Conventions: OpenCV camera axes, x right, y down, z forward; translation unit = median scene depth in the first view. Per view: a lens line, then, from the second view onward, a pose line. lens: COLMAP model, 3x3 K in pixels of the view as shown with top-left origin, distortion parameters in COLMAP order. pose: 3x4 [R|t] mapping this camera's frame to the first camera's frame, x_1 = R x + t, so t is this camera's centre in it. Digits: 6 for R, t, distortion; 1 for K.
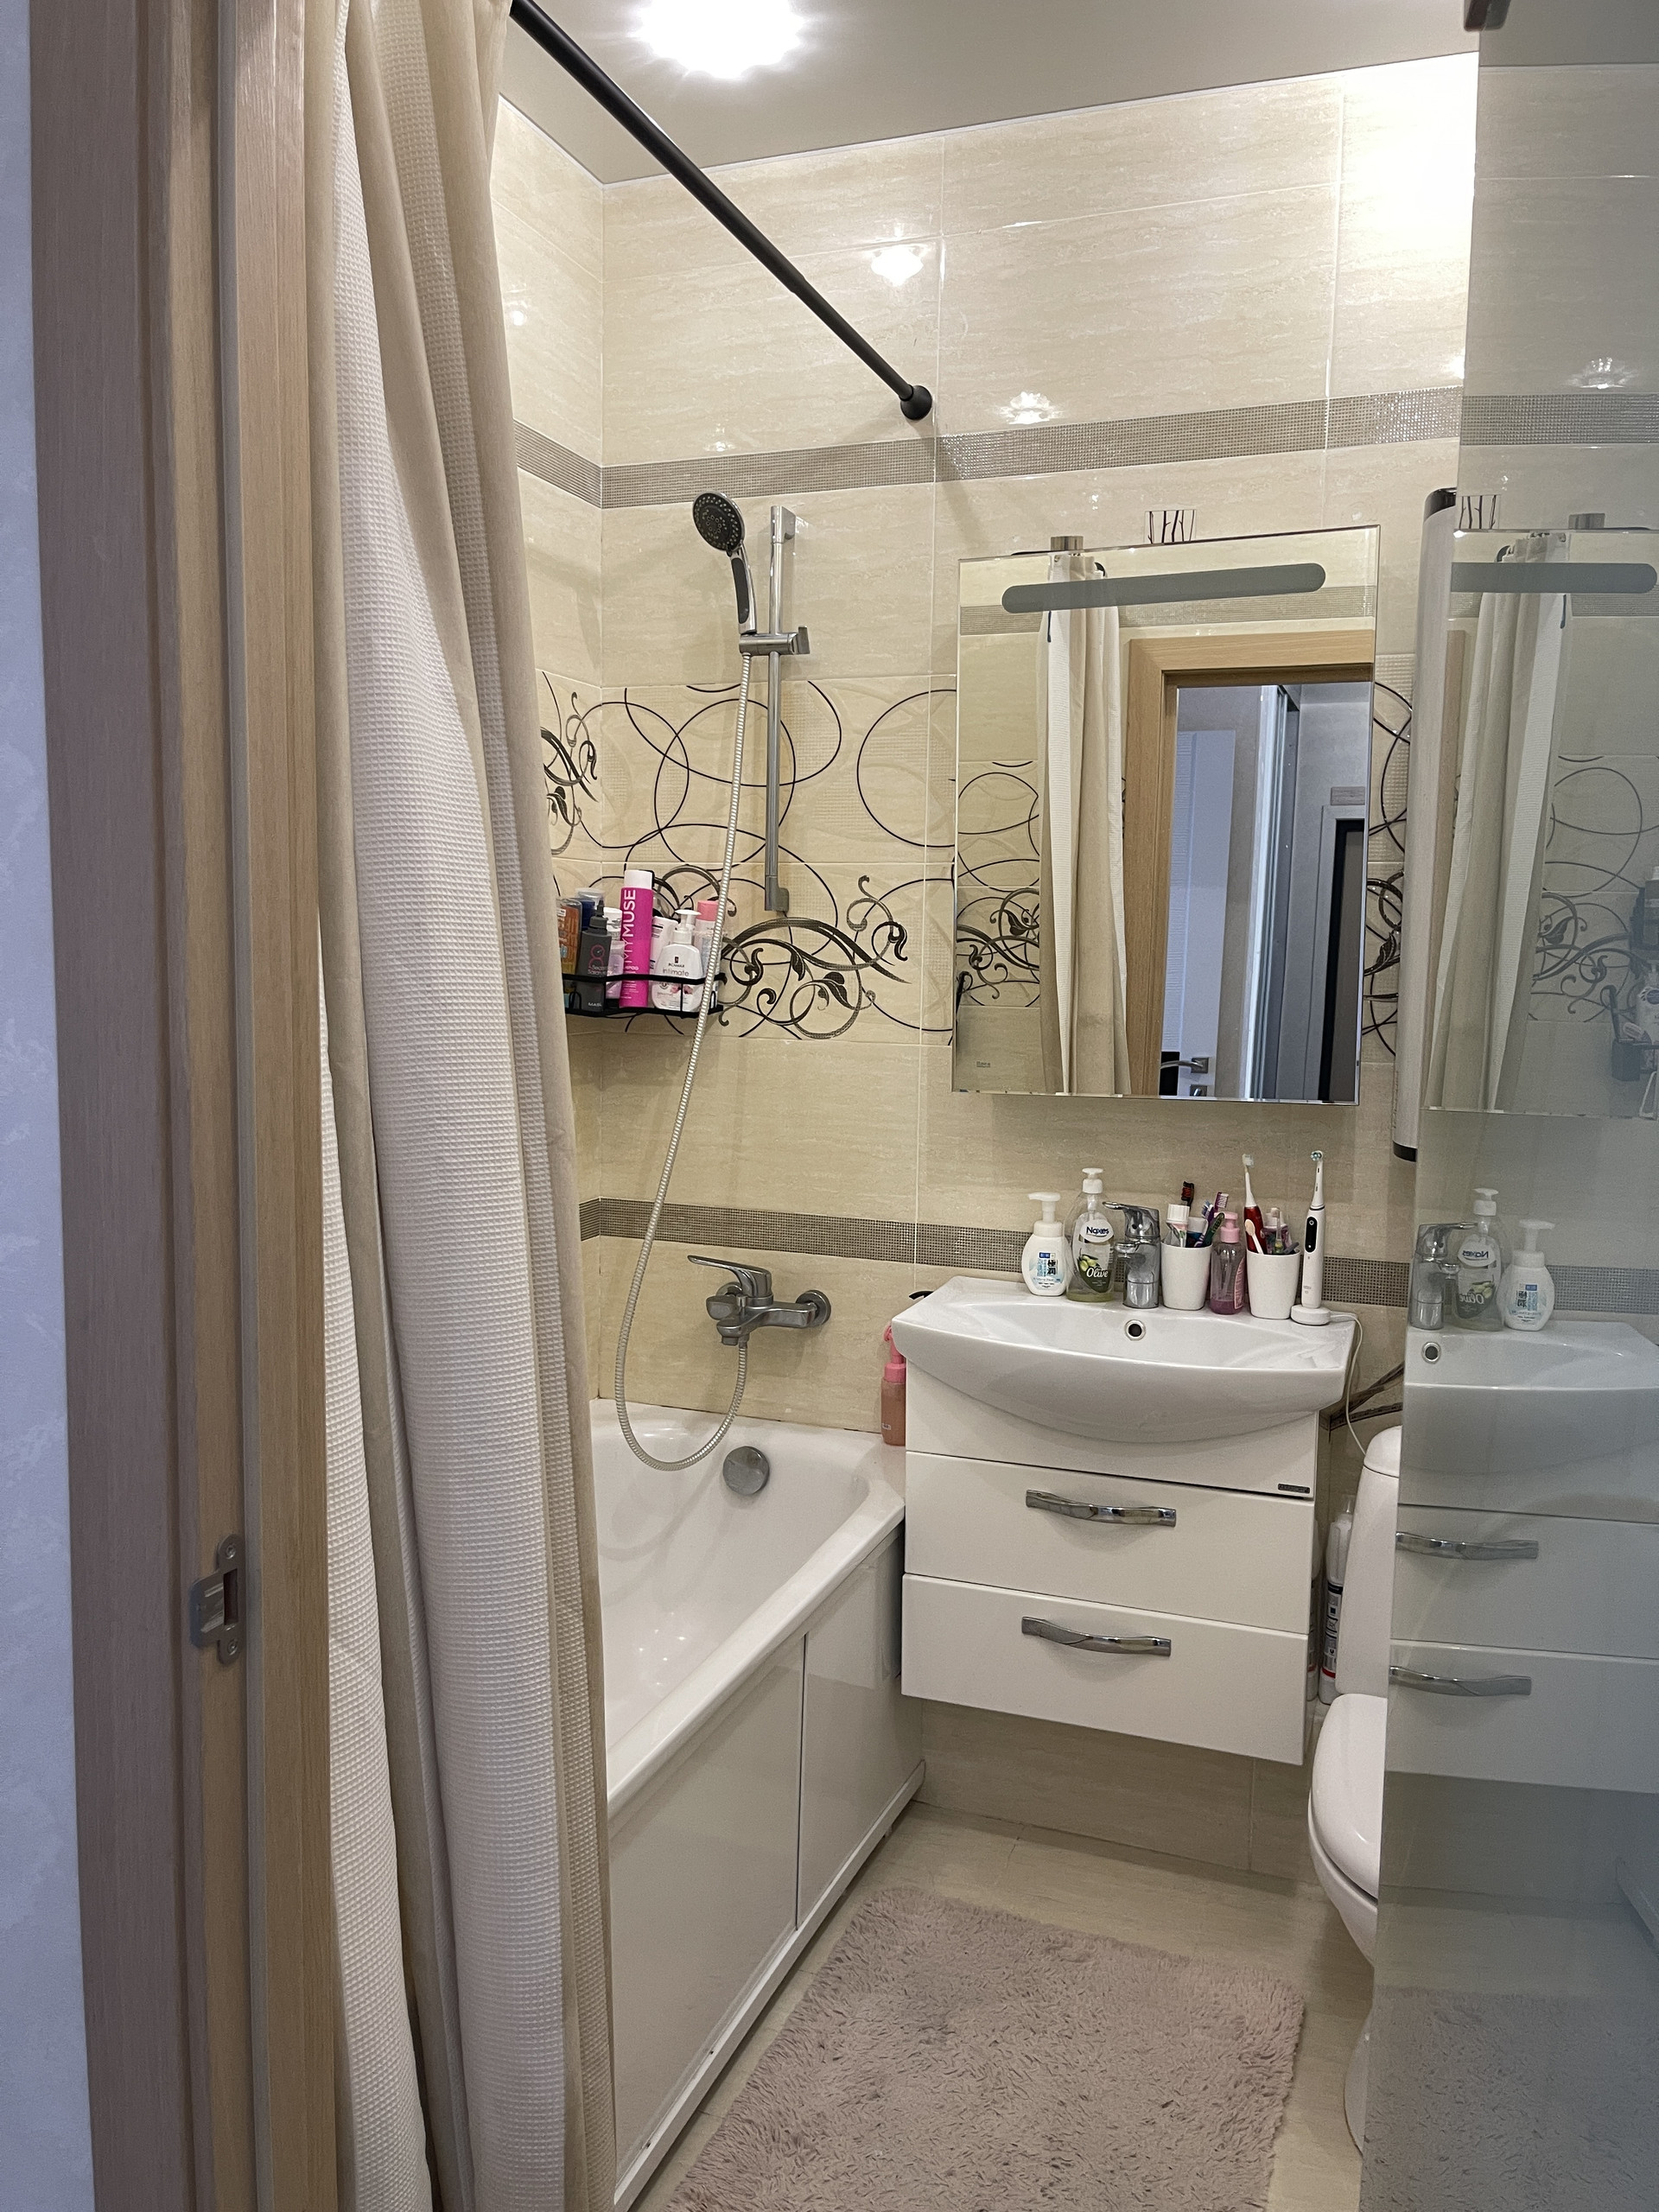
lens RADIAL K [[1675.5, 0, 818.5], [0, 1675.5, 1112.9], [0, 0, 1]] dist [0.052208, -0.051572]
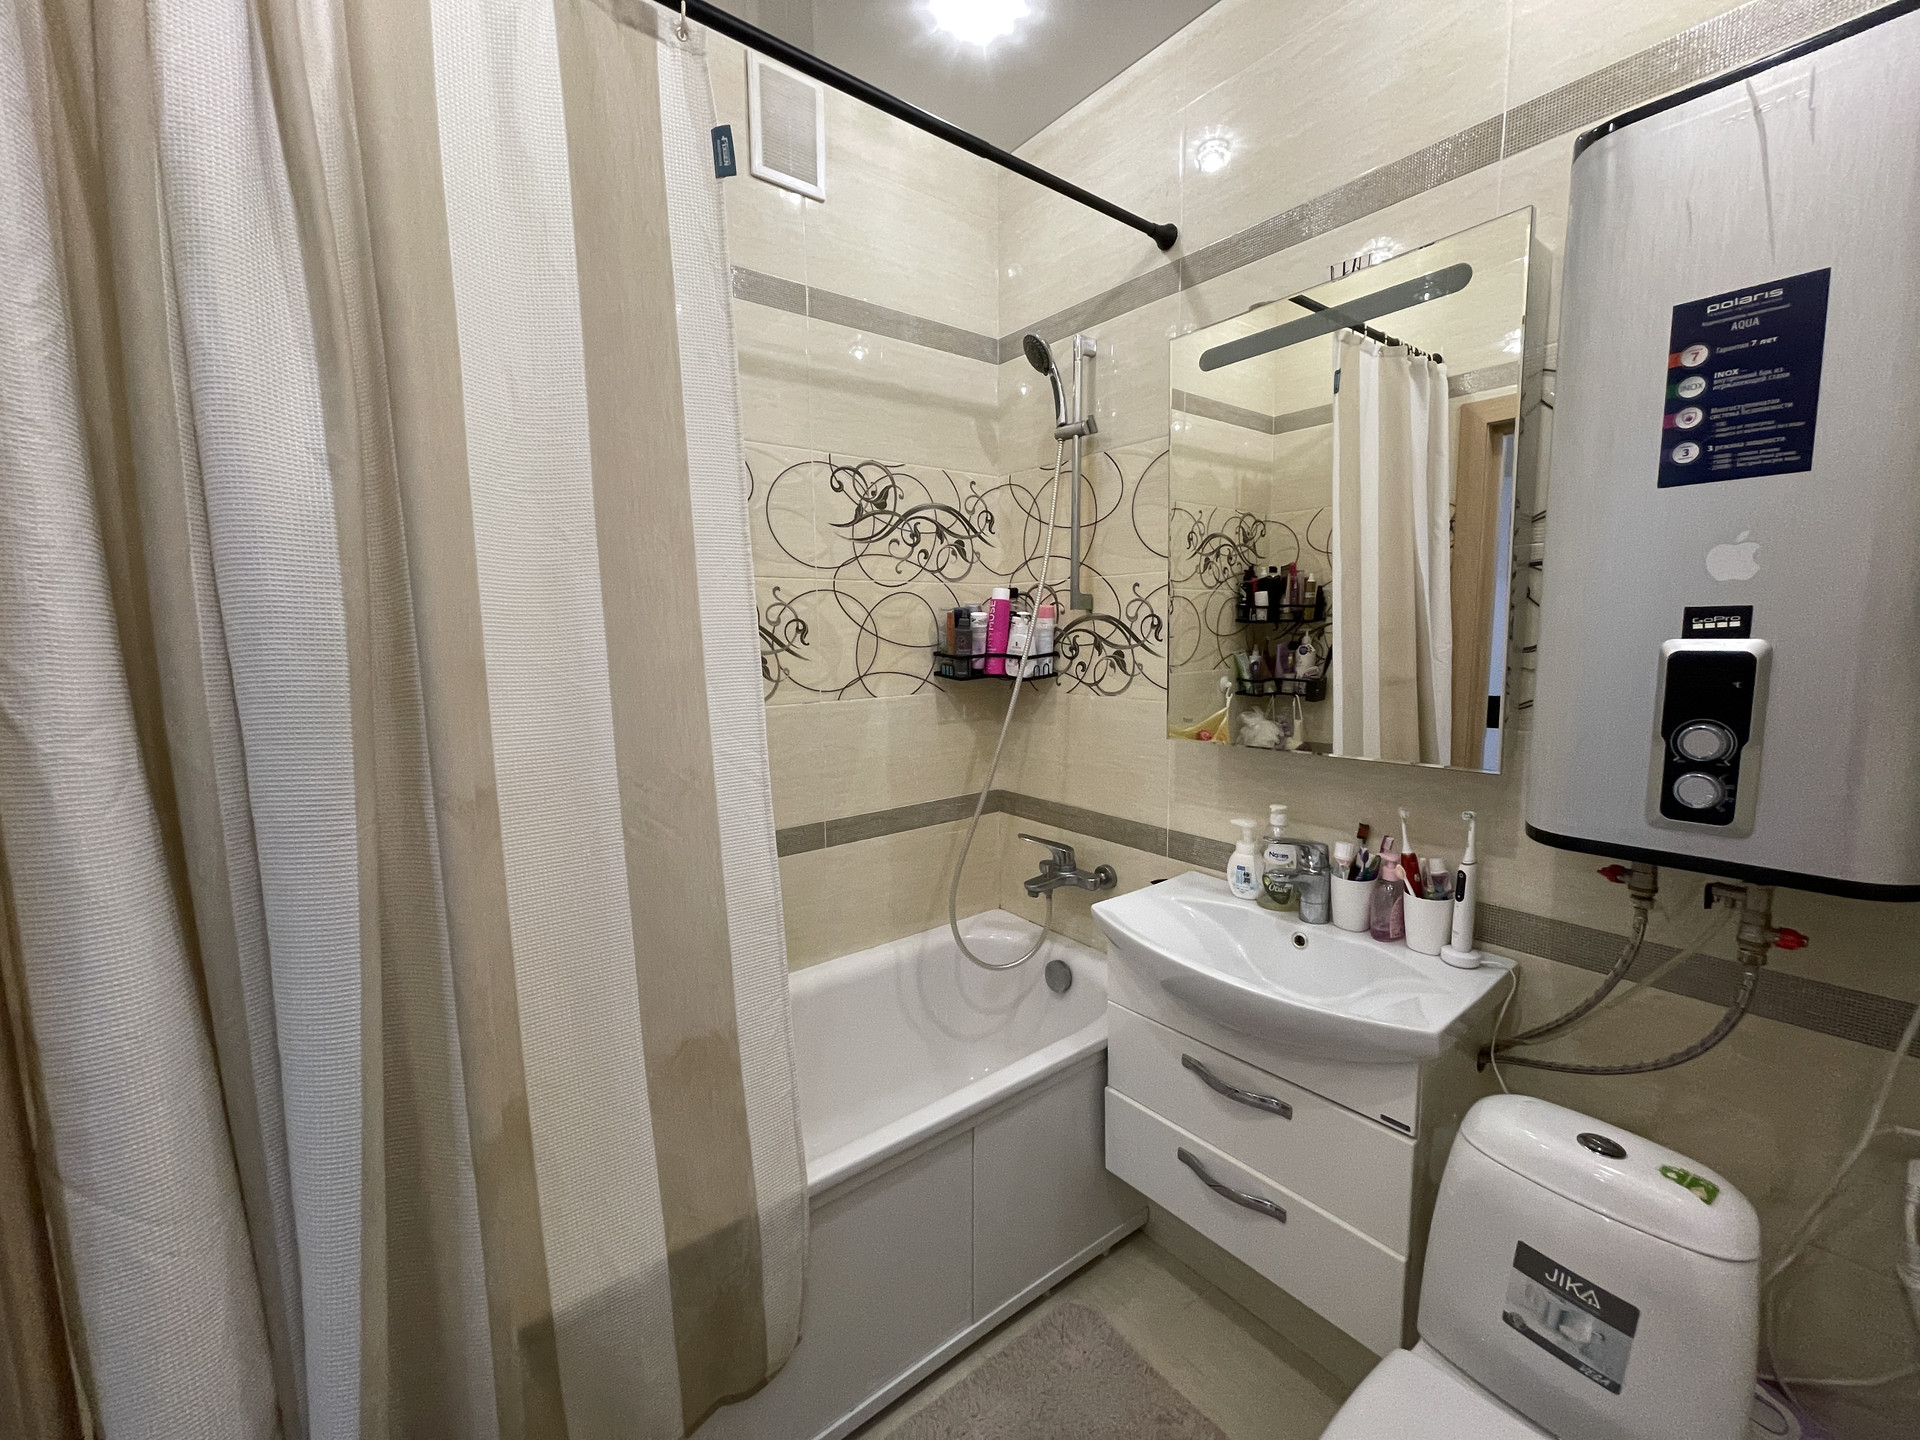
lens RADIAL K [[773.2, 0, 954.2], [0, 773.2, 723.3], [0, 0, 1]] dist [-0.012505, 0.005925]
pose [[0.855277, 0.035618, -0.516946, 0.250183], [-0.026866, 0.999341, 0.024406, -0.035497], [0.517475, -0.006986, 0.855670, 0.373834]]
